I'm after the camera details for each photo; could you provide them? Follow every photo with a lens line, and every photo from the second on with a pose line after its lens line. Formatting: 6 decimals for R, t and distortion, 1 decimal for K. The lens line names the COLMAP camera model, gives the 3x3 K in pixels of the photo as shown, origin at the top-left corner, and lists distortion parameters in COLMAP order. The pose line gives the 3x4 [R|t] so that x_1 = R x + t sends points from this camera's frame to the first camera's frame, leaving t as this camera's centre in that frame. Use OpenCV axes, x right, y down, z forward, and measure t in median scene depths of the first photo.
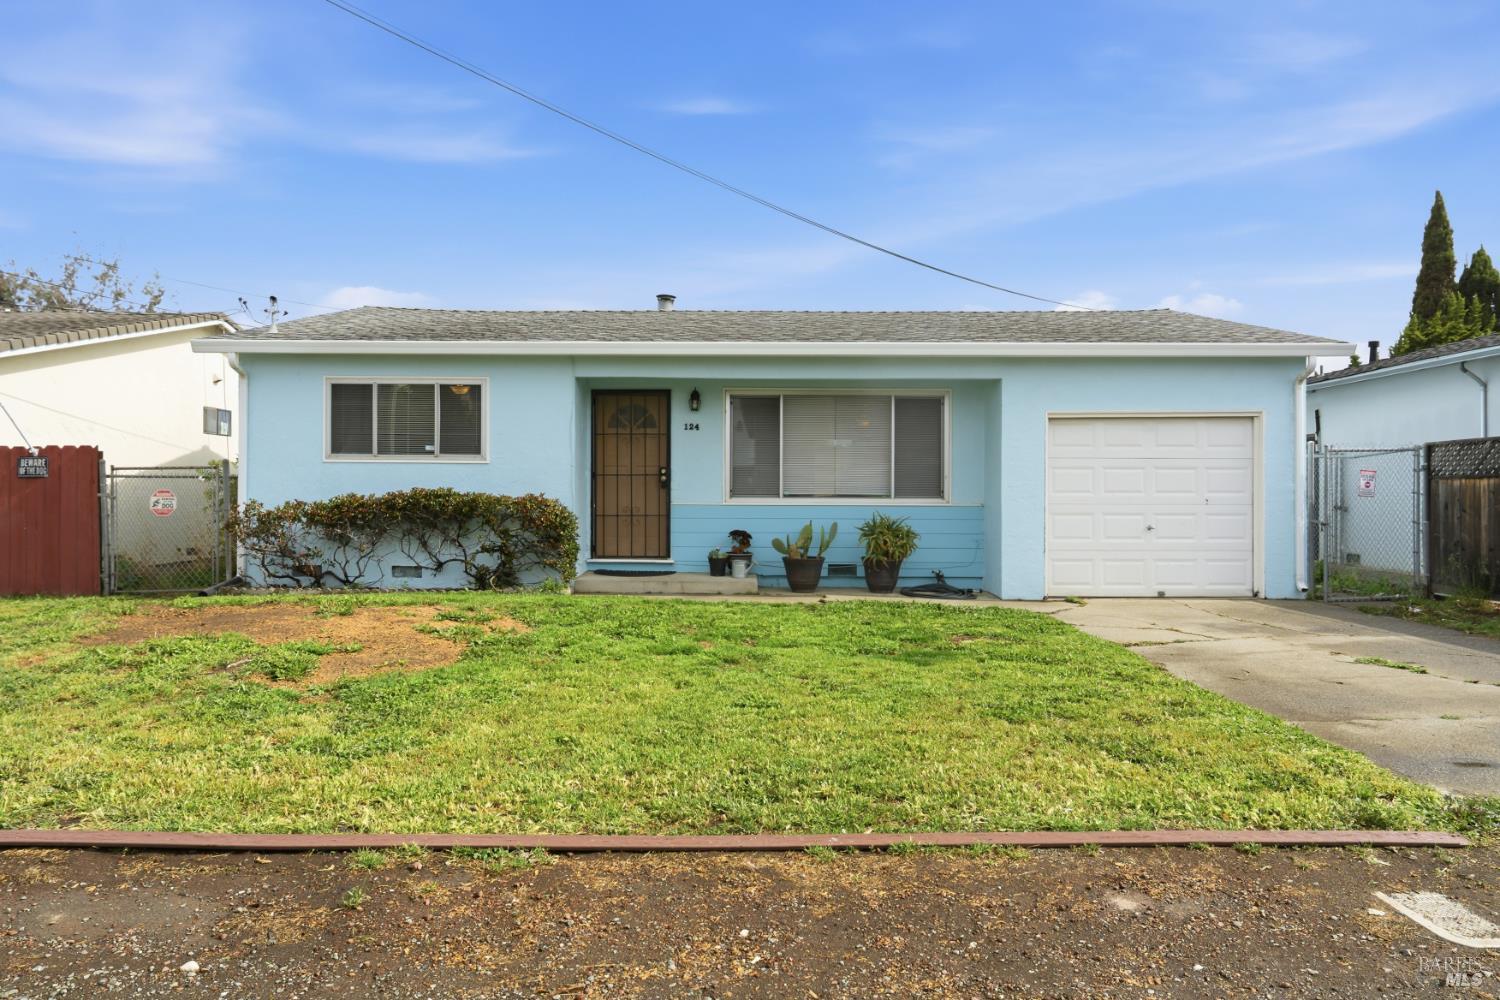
lens RADIAL K [[1021.9, 0, 750.0], [0, 1021.9, 500.0], [0, 0, 1]] dist [0.006691, 0.001414]
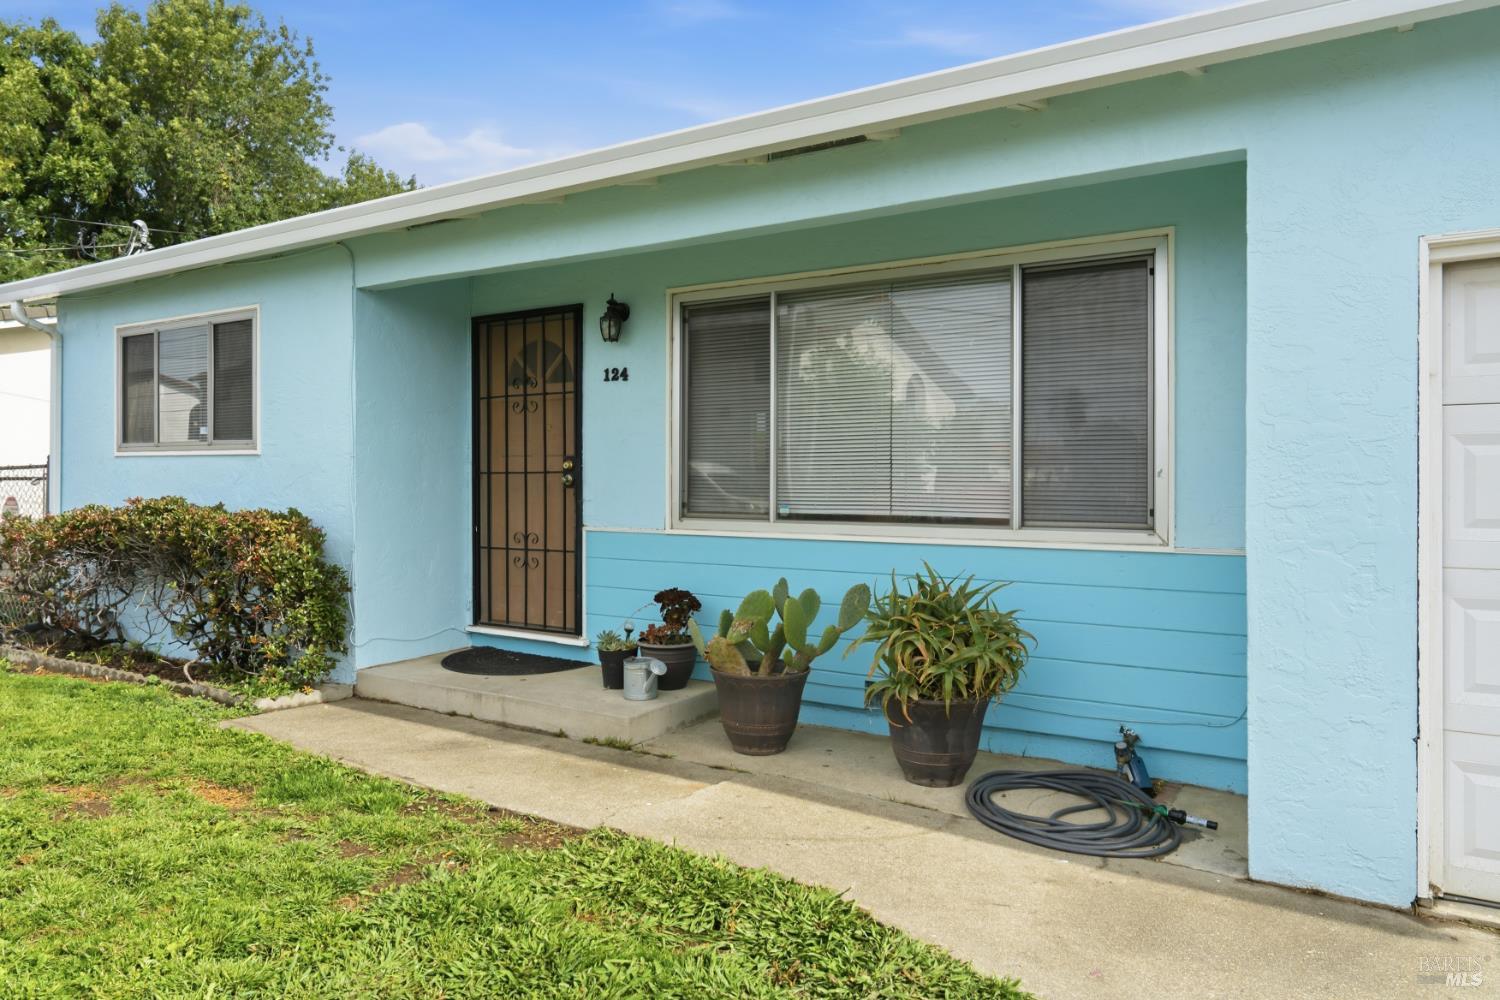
lens RADIAL K [[1010.2, 0, 750.0], [0, 1010.2, 500.0], [0, 0, 1]] dist [-0.004979, -0.000490]
pose [[0.844315, 0.009448, -0.535763, 0.279861], [-0.004607, 0.999936, 0.010373, -0.017357], [0.535827, -0.006289, 0.844305, 0.665239]]
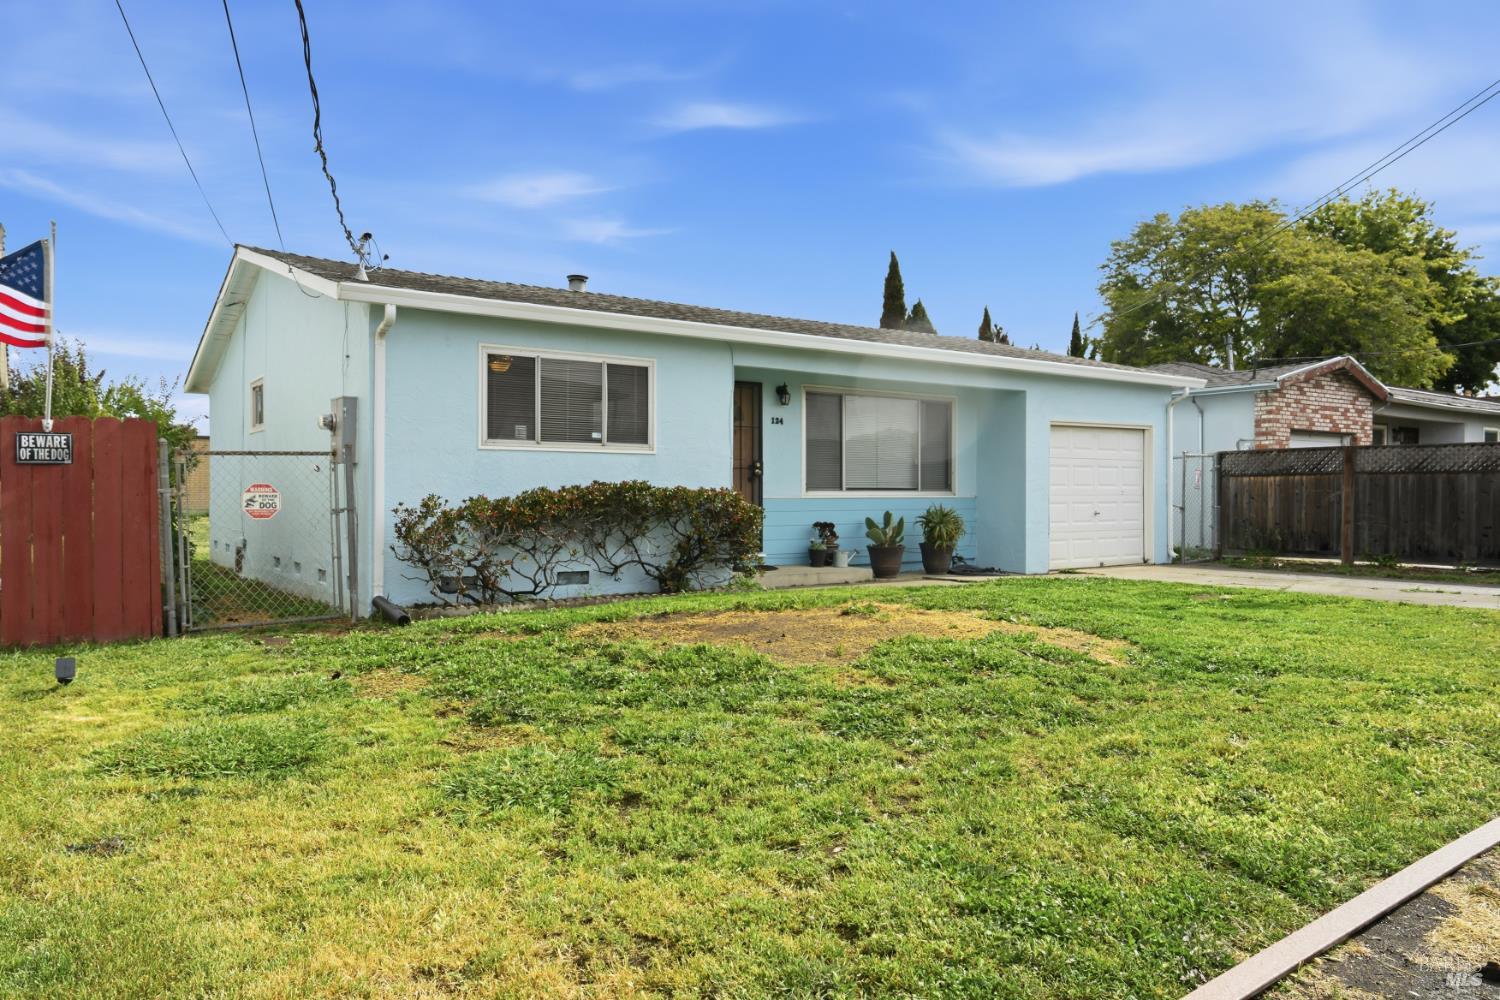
lens RADIAL K [[1010.2, 0, 750.0], [0, 1010.2, 500.0], [0, 0, 1]] dist [-0.004979, -0.000490]
pose [[0.813655, -0.008758, 0.581283, -0.705025], [0.004716, 0.999953, 0.008466, -0.002417], [-0.581330, -0.004147, 0.813658, 0.220972]]
